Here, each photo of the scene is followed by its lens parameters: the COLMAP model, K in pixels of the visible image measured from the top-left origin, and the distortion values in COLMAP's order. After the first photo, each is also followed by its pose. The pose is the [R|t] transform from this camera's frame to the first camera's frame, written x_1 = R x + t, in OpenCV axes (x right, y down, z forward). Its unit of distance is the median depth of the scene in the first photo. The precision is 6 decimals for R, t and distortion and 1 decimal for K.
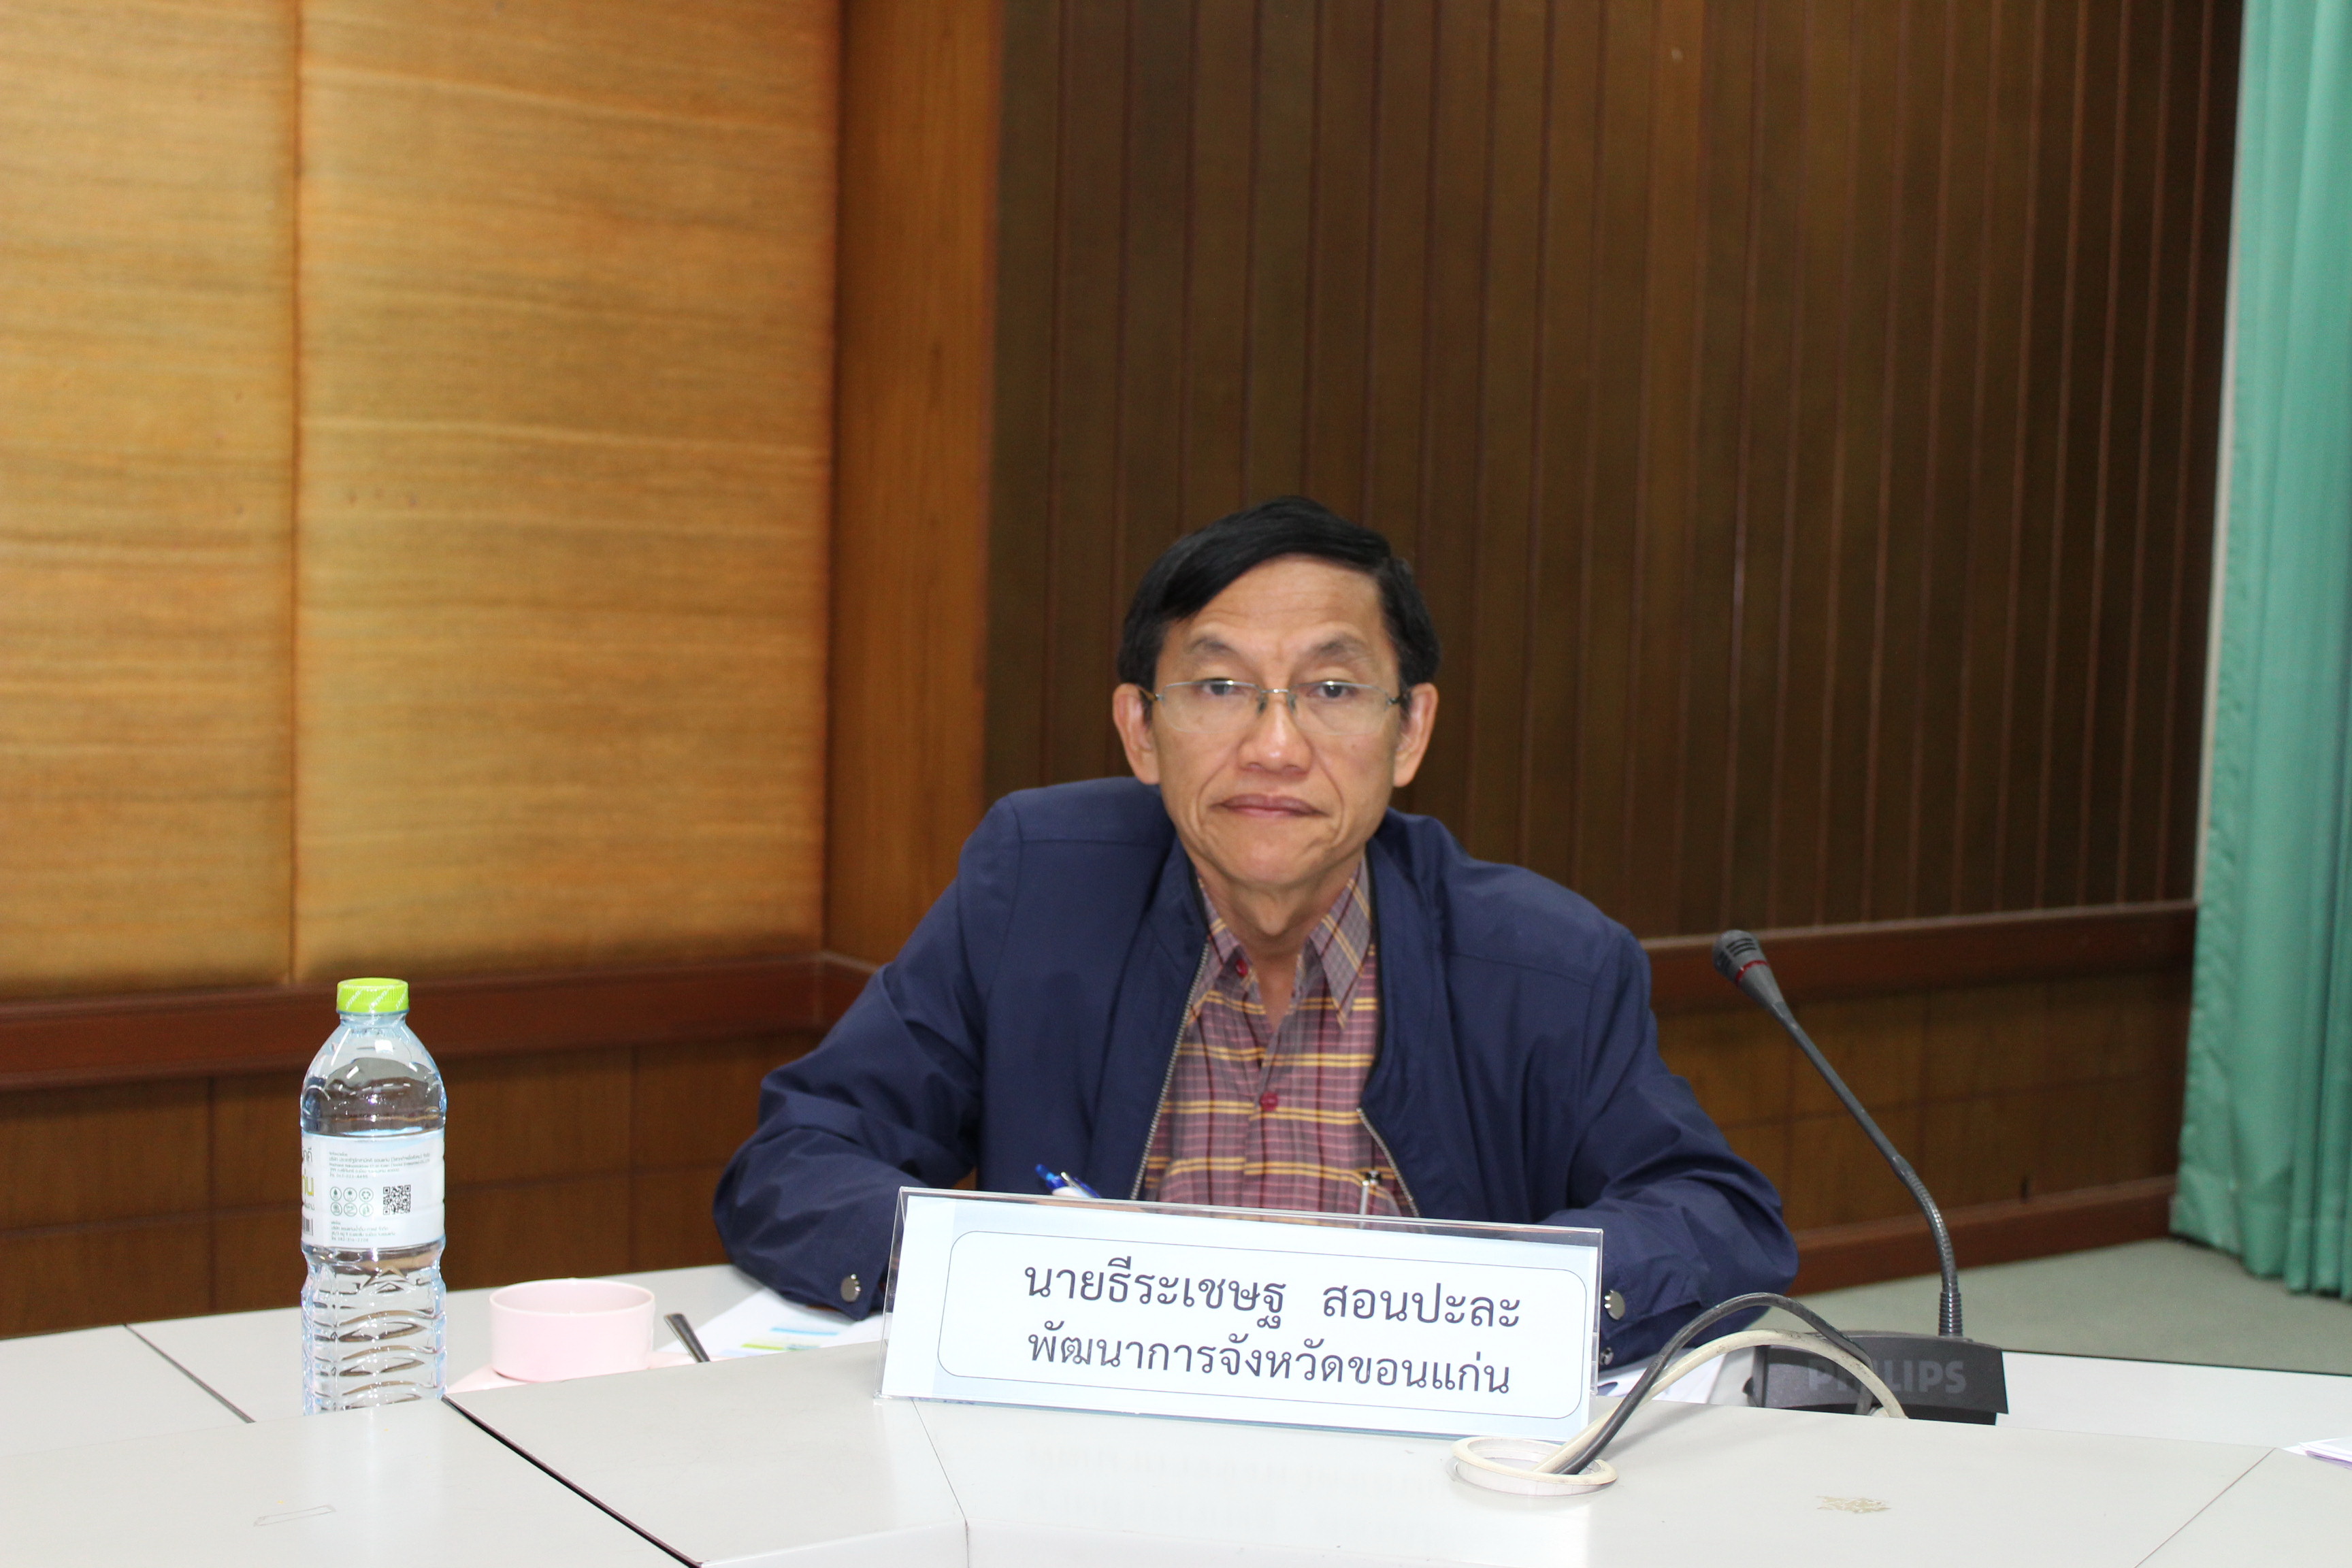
lens RADIAL K [[3390.5, 0, 1176.4], [0, 3390.5, 782.4], [0, 0, 1]] dist [-0.020006, 0.000000]
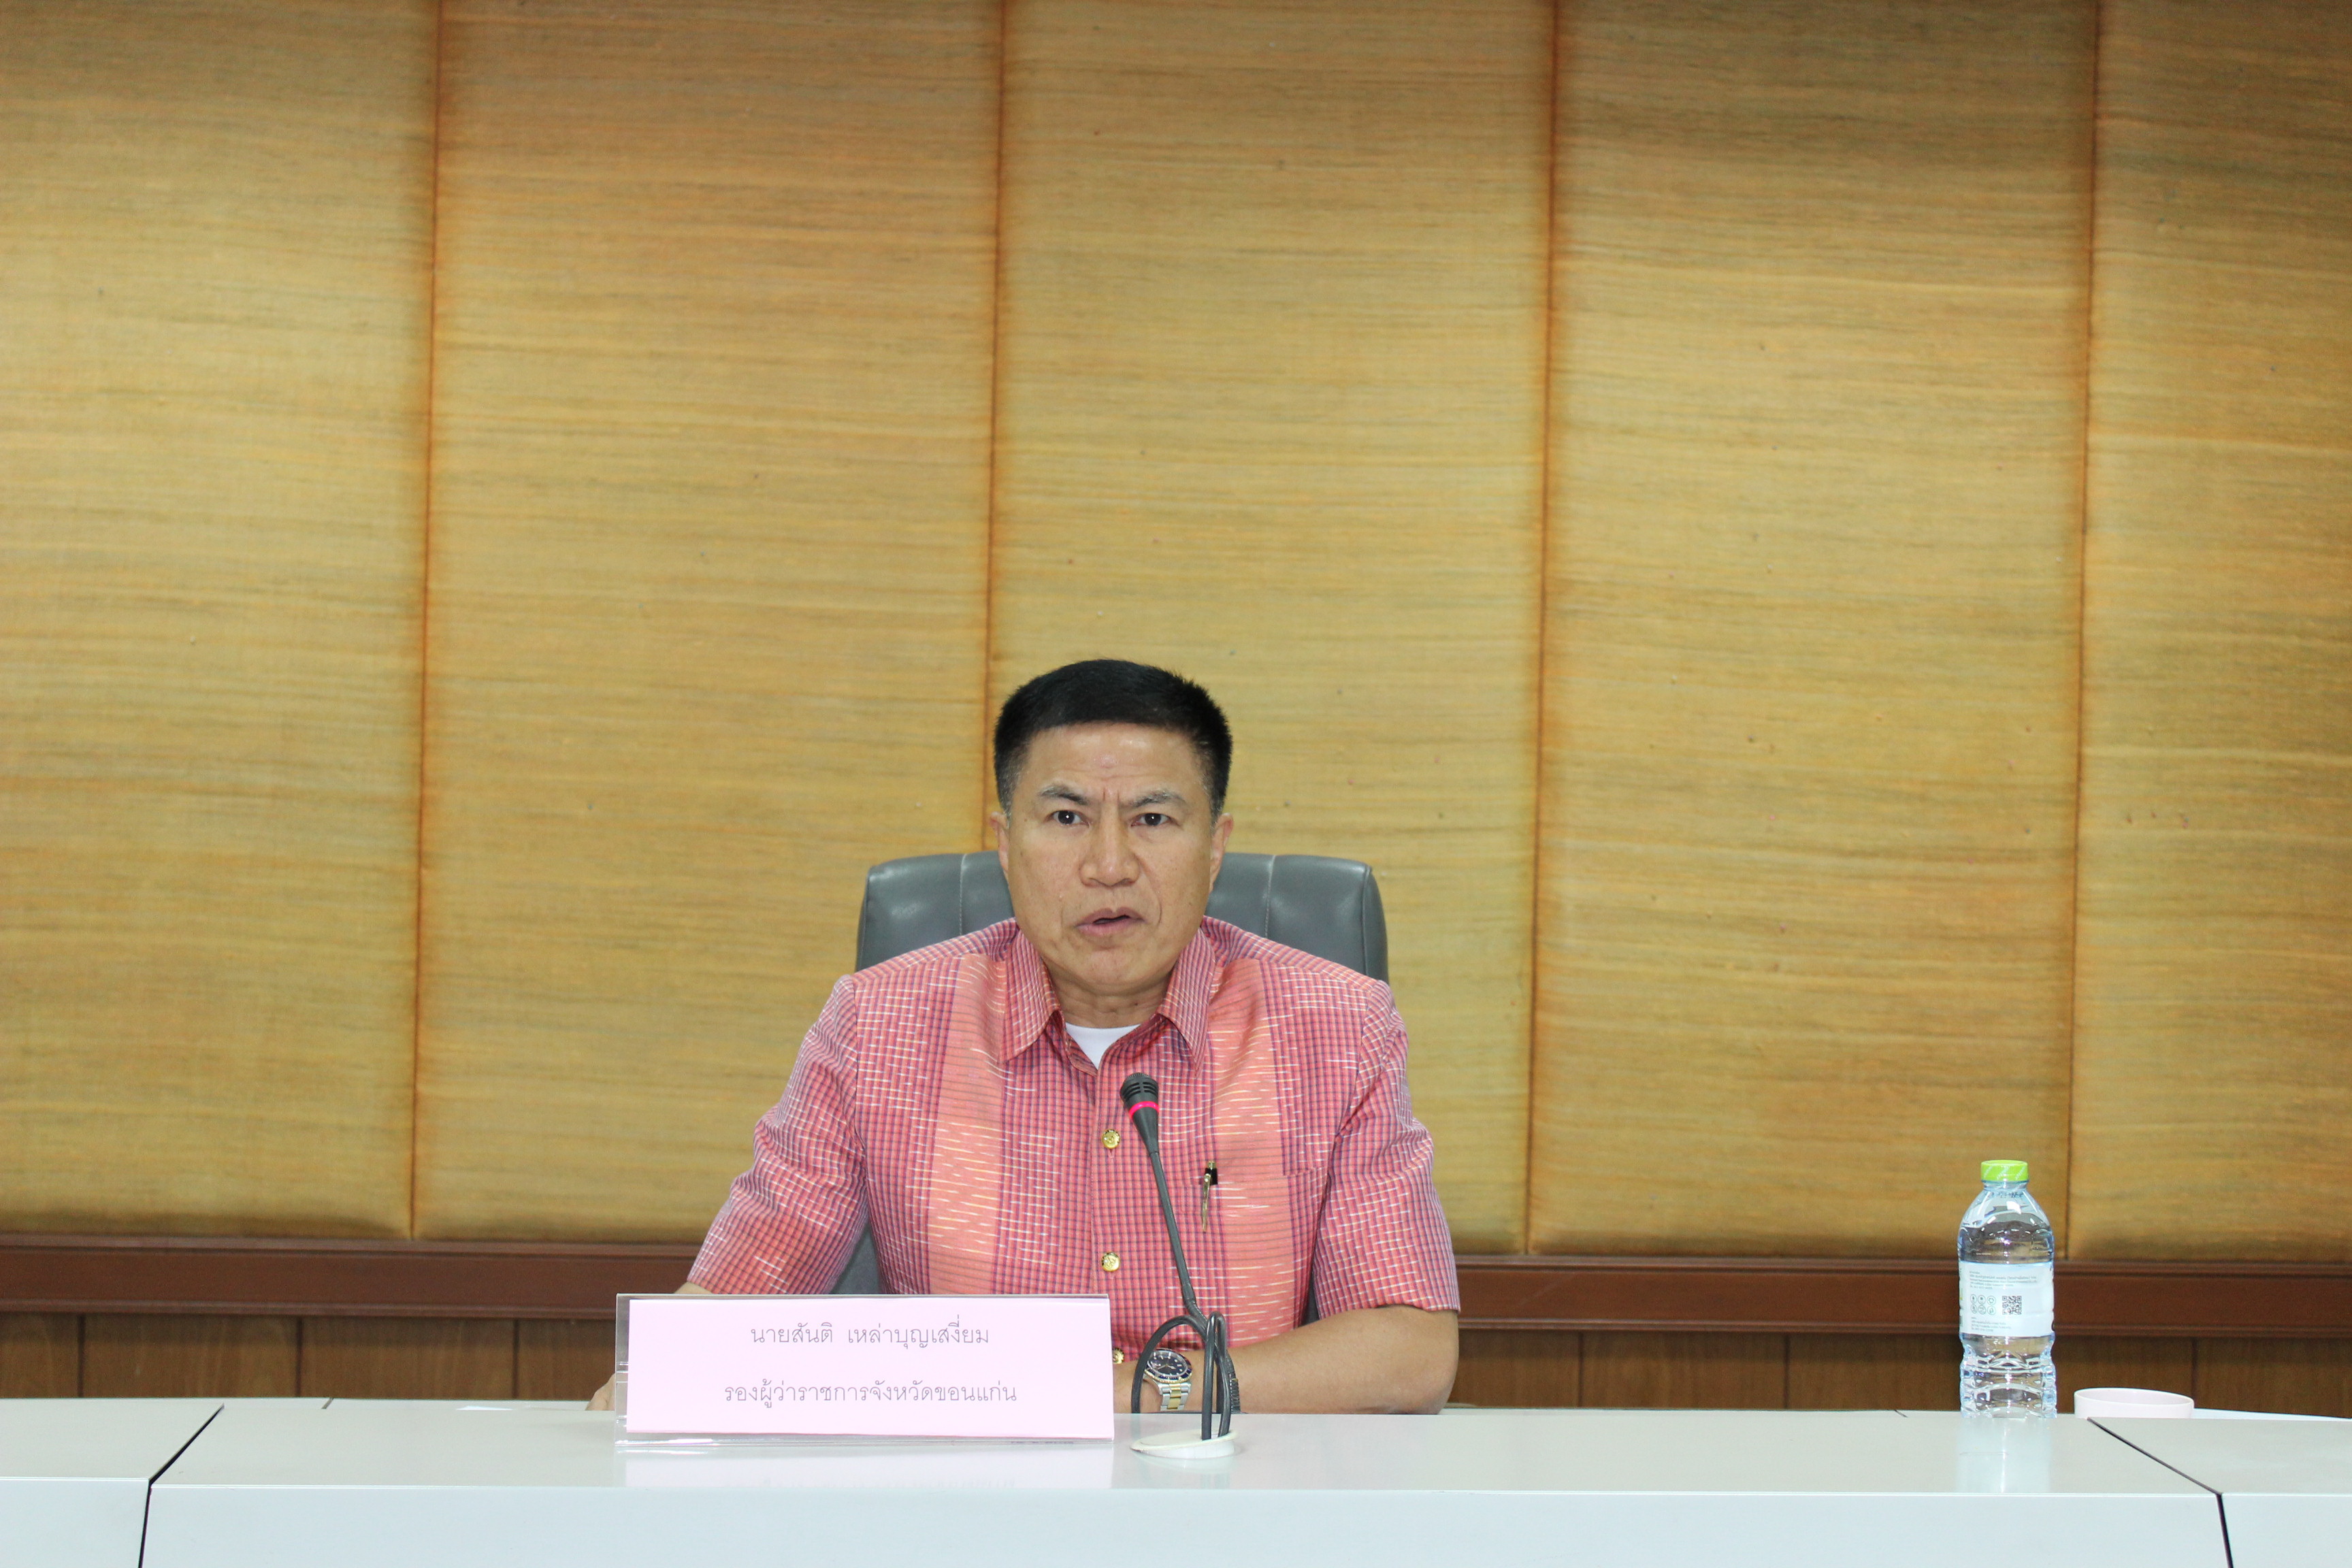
lens RADIAL K [[4110.6, 0, 1166.3], [0, 4110.6, 787.9], [0, 0, 1]] dist [-0.021389, 0.000000]
pose [[0.873666, -0.002791, -0.486517, 0.136320], [-0.039039, 0.996357, -0.075820, 0.020240], [0.484957, 0.085235, 0.870375, -0.324904]]
